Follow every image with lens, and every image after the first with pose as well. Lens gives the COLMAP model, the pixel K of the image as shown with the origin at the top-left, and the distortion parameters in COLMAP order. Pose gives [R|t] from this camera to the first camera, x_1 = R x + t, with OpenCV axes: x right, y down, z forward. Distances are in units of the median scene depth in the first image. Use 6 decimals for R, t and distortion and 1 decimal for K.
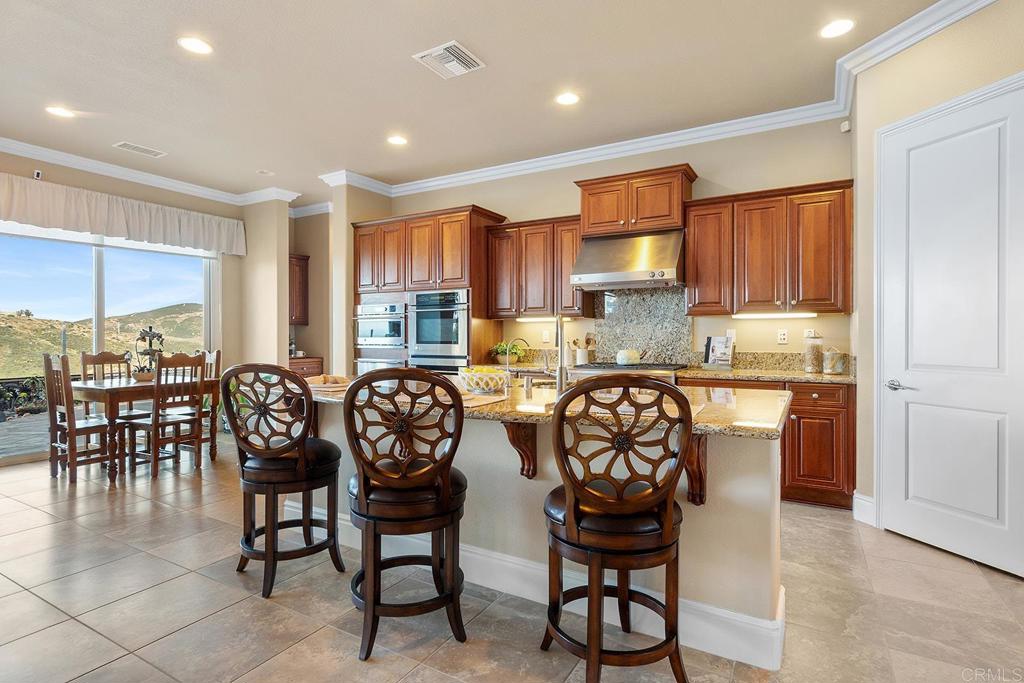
lens RADIAL K [[521.4, 0, 522.1], [0, 521.4, 334.8], [0, 0, 1]] dist [0.000032, 0.002032]
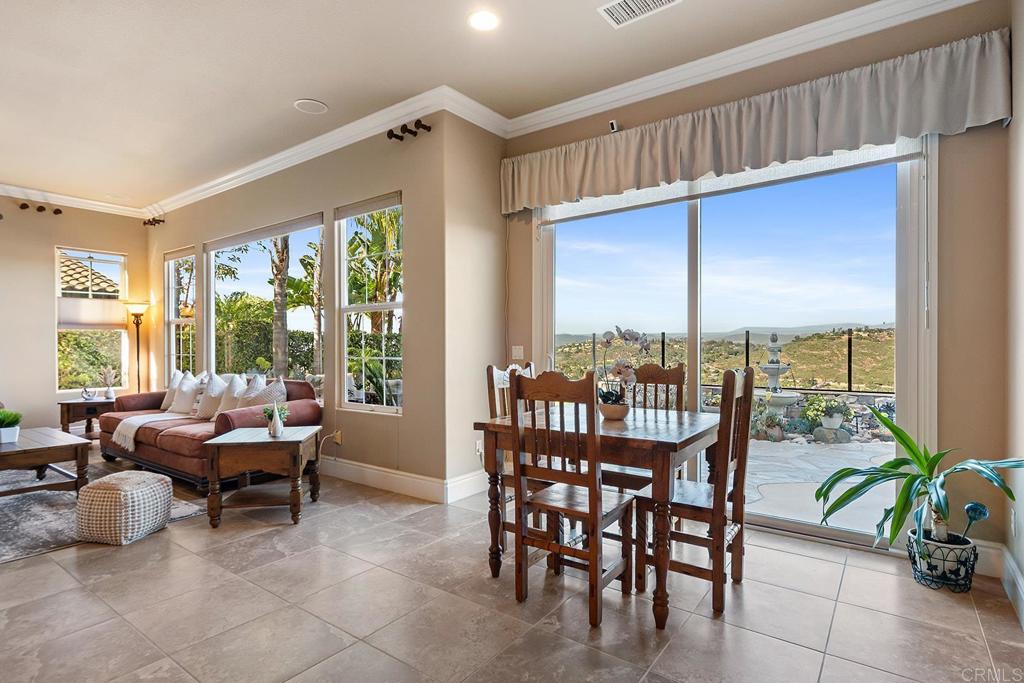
lens RADIAL K [[521.4, 0, 511.9], [0, 521.4, 347.5], [0, 0, 1]] dist [0.000032, 0.002032]
pose [[-0.125336, 0.006573, -0.992093, -0.147751], [0.004327, 0.999972, 0.006079, 0.008376], [0.992105, -0.003531, -0.125361, 0.885045]]
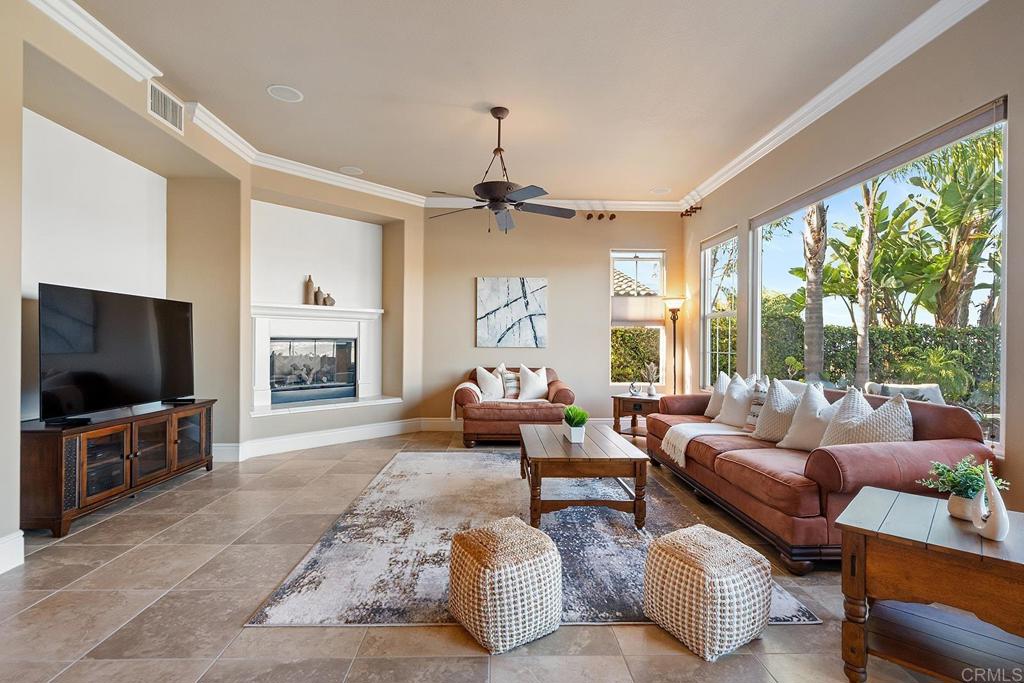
lens RADIAL K [[482.0, 0, 514.0], [0, 482.0, 341.8], [0, 0, 1]] dist [0.000389, 0.000893]
pose [[-0.854952, -0.003920, -0.518692, -0.376355], [-0.004254, 0.999991, -0.000546, 0.009495], [0.518690, 0.001740, -0.854961, 0.602126]]
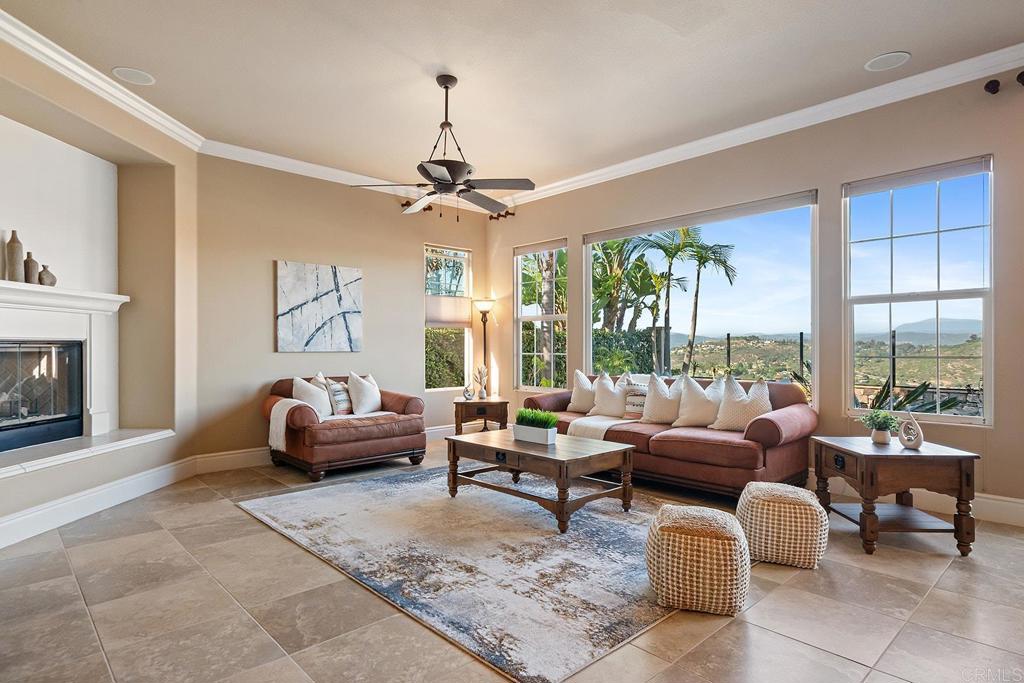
lens RADIAL K [[555.2, 0, 505.7], [0, 555.2, 346.3], [0, 0, 1]] dist [0.003788, 0.001723]
pose [[-0.304136, 0.001553, -0.952627, -0.064686], [0.004032, 0.999992, 0.000343, 0.012452], [0.952620, -0.003737, -0.304140, 0.270672]]
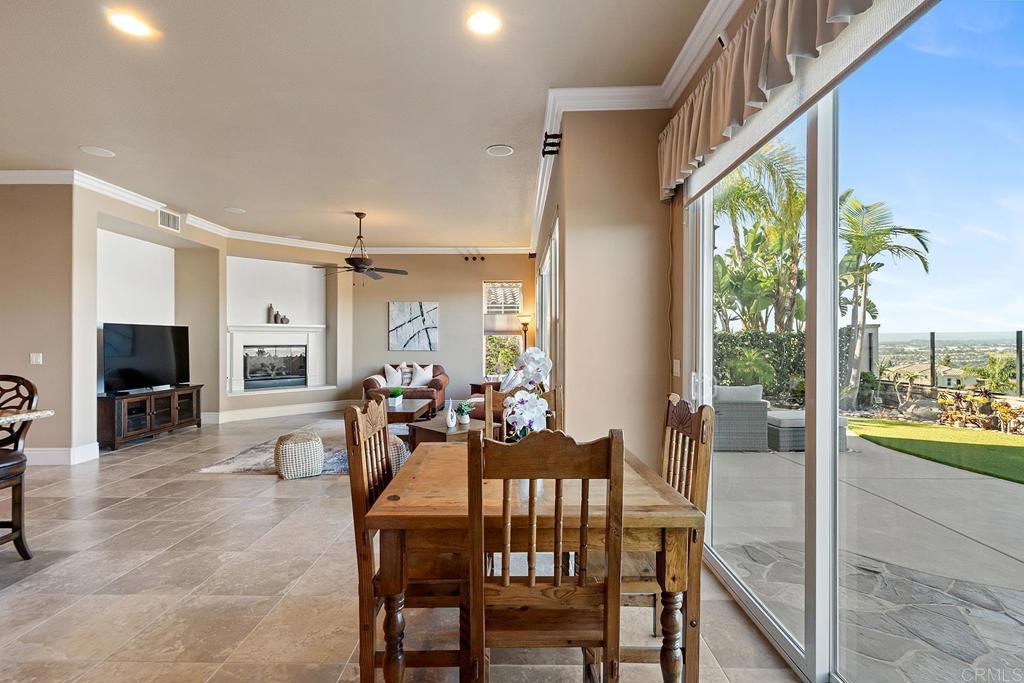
lens RADIAL K [[482.0, 0, 518.8], [0, 482.0, 338.5], [0, 0, 1]] dist [0.000389, 0.000893]
pose [[-0.878984, 0.001257, -0.476849, -0.499724], [0.002521, 0.999995, -0.002011, -0.015358], [0.476844, -0.002969, -0.878983, 1.237257]]
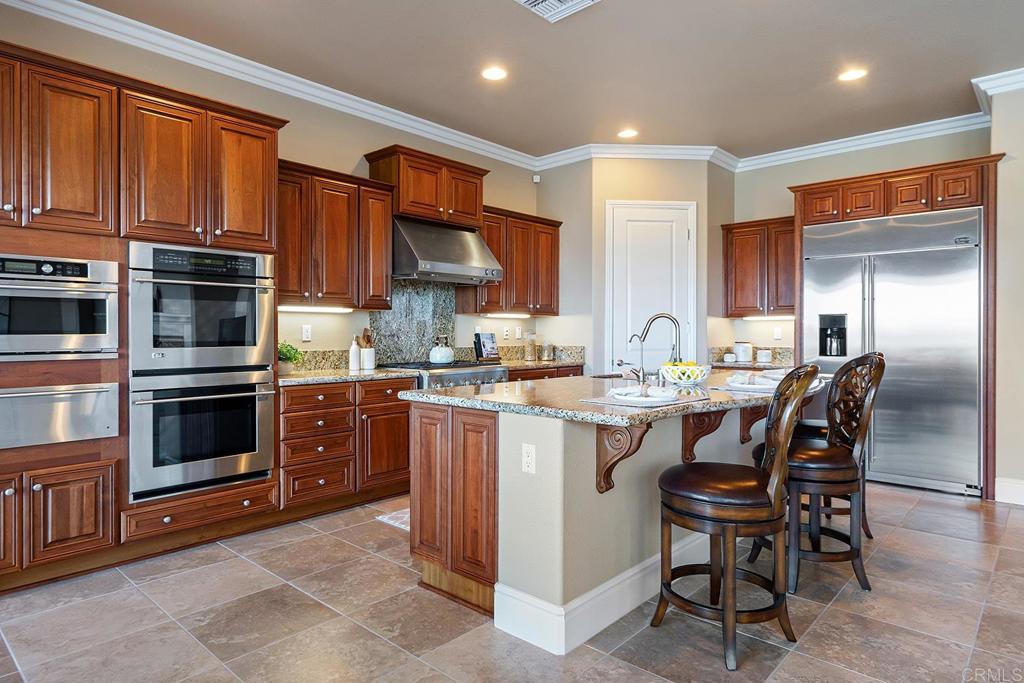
lens RADIAL K [[584.0, 0, 505.0], [0, 584.0, 338.5], [0, 0, 1]] dist [0.006900, -0.000610]
pose [[0.232899, -0.010565, 0.972443, -0.693859], [-0.005075, 0.999914, 0.012079, 0.000171], [-0.972488, -0.007748, 0.232826, 0.563749]]
